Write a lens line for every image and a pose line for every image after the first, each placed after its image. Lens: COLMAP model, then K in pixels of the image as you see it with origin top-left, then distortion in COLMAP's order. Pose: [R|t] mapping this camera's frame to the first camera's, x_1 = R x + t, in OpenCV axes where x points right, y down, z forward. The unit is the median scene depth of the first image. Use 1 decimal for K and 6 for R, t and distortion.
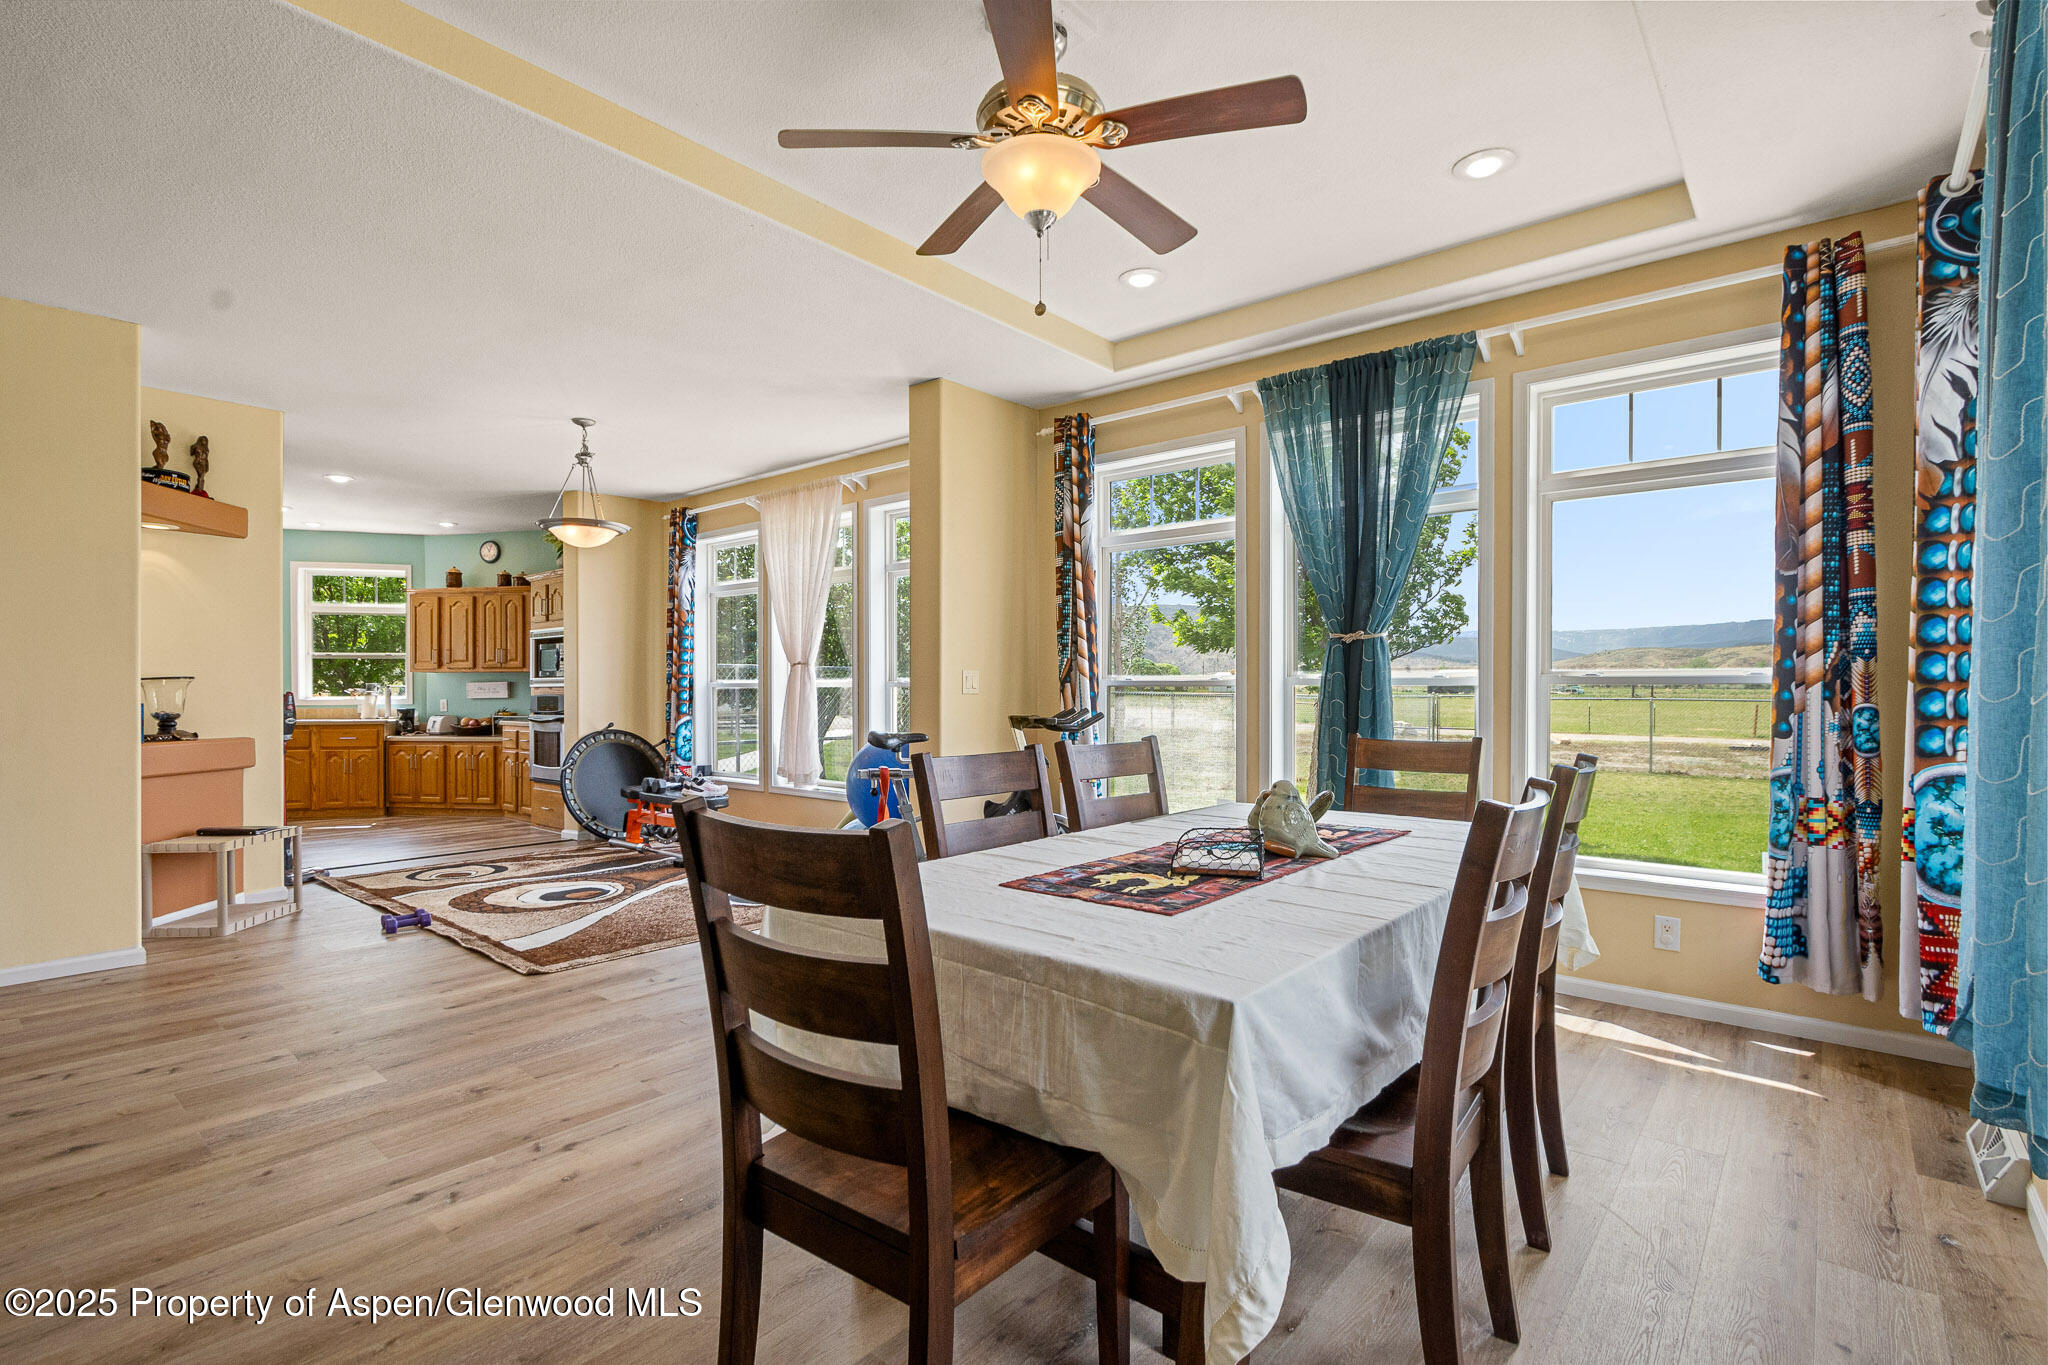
lens RADIAL K [[980.6, 0, 1022.8], [0, 980.6, 695.4], [0, 0, 1]] dist [0.004527, -0.006638]
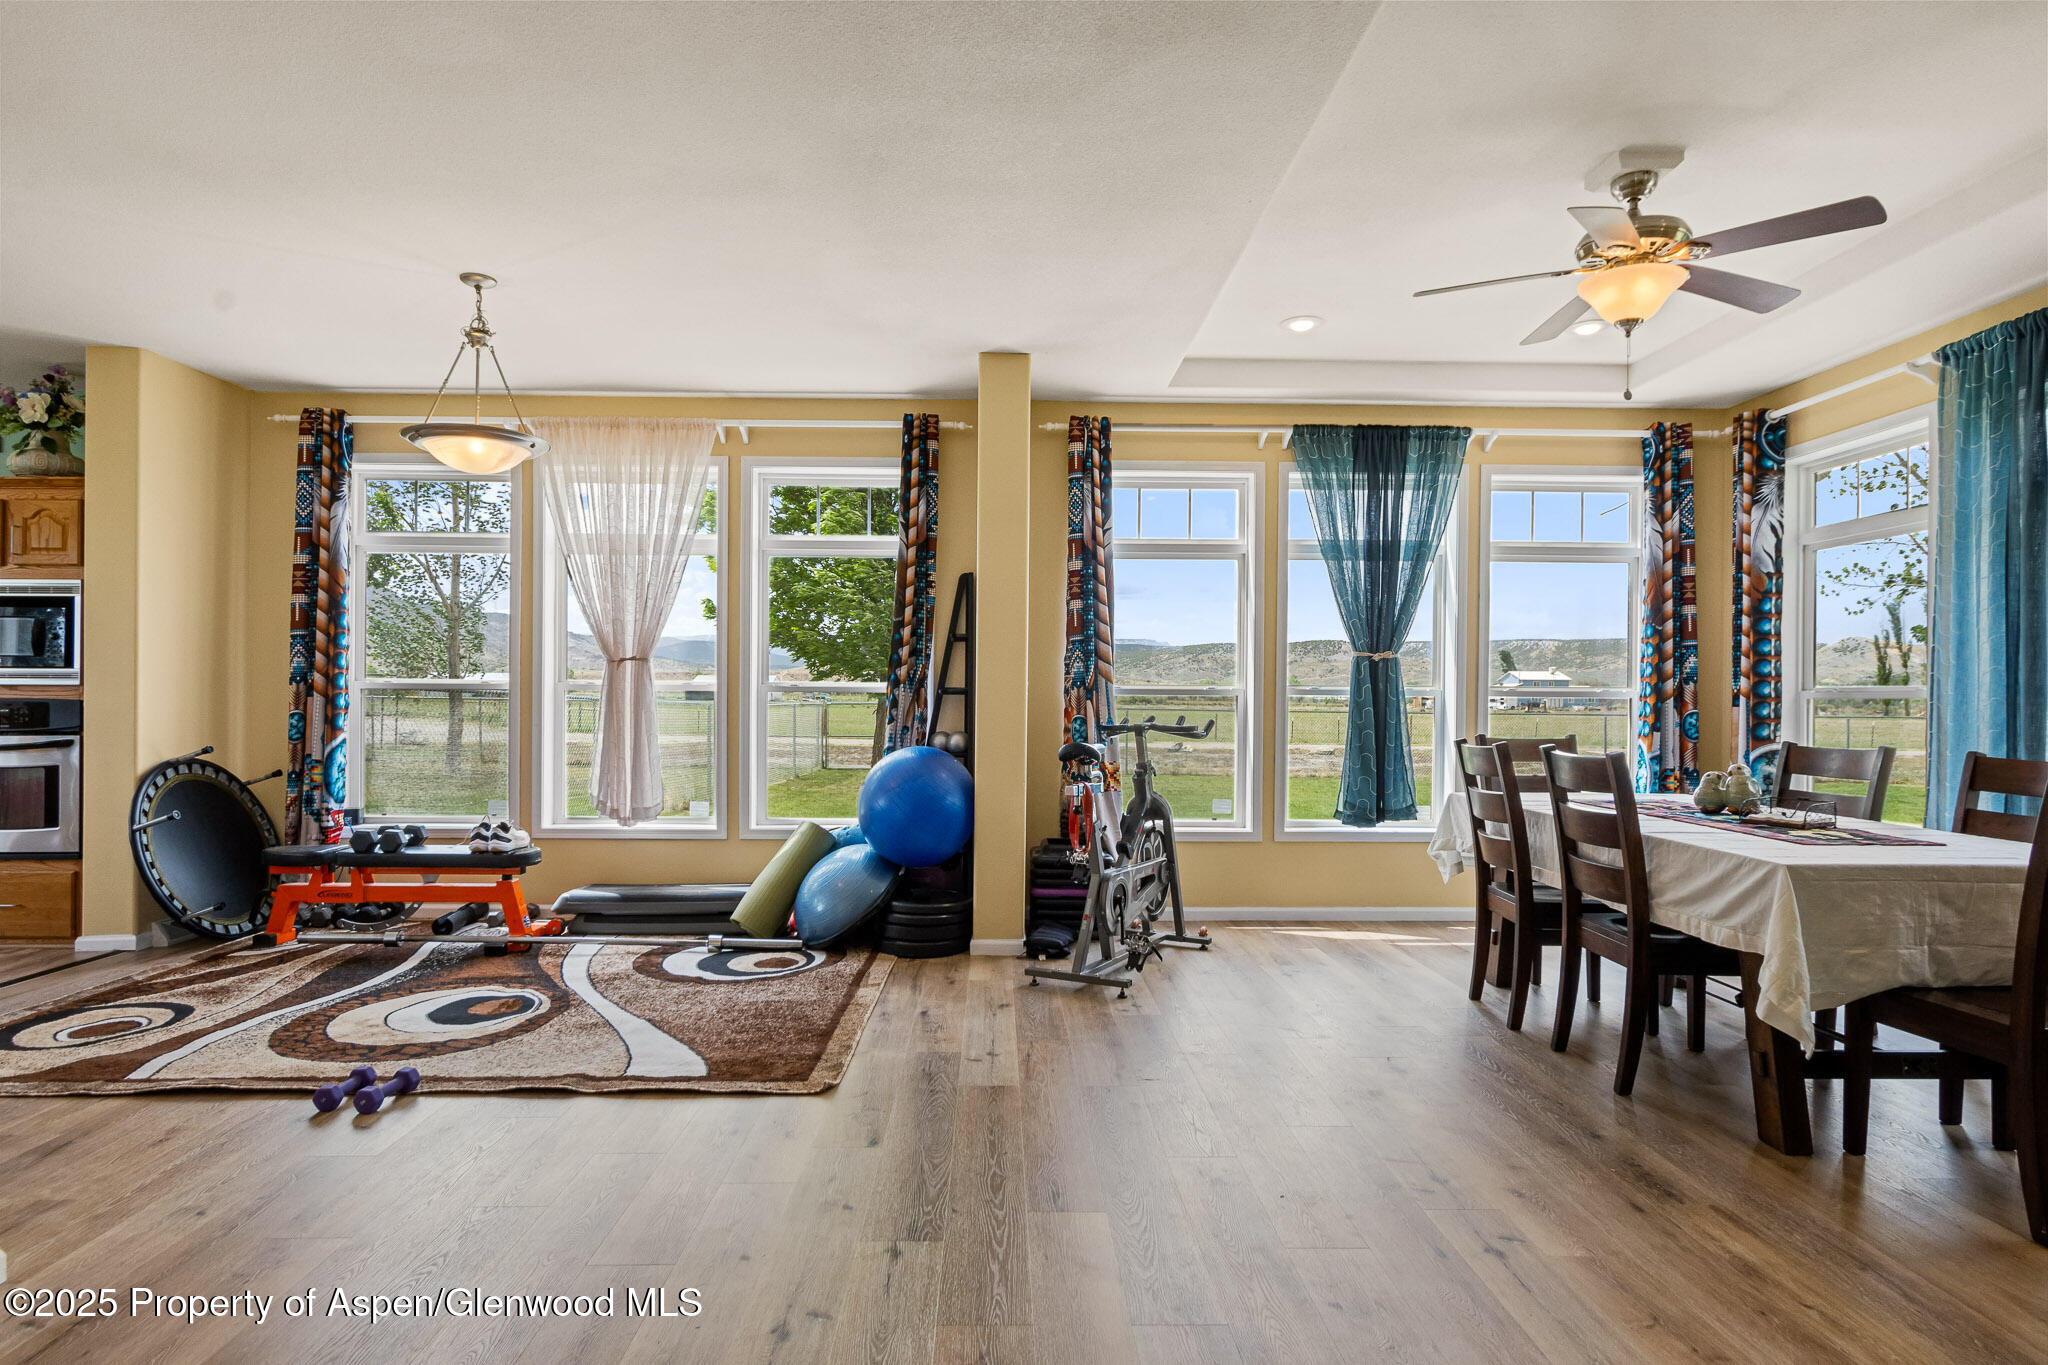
lens RADIAL K [[1099.8, 0, 1024.5], [0, 1099.8, 696.9], [0, 0, 1]] dist [-0.015846, 0.000556]
pose [[0.738375, 0.006216, 0.674362, -1.164666], [-0.003163, 0.999978, -0.005753, 0.000317], [-0.674383, 0.002115, 0.738379, 0.385015]]
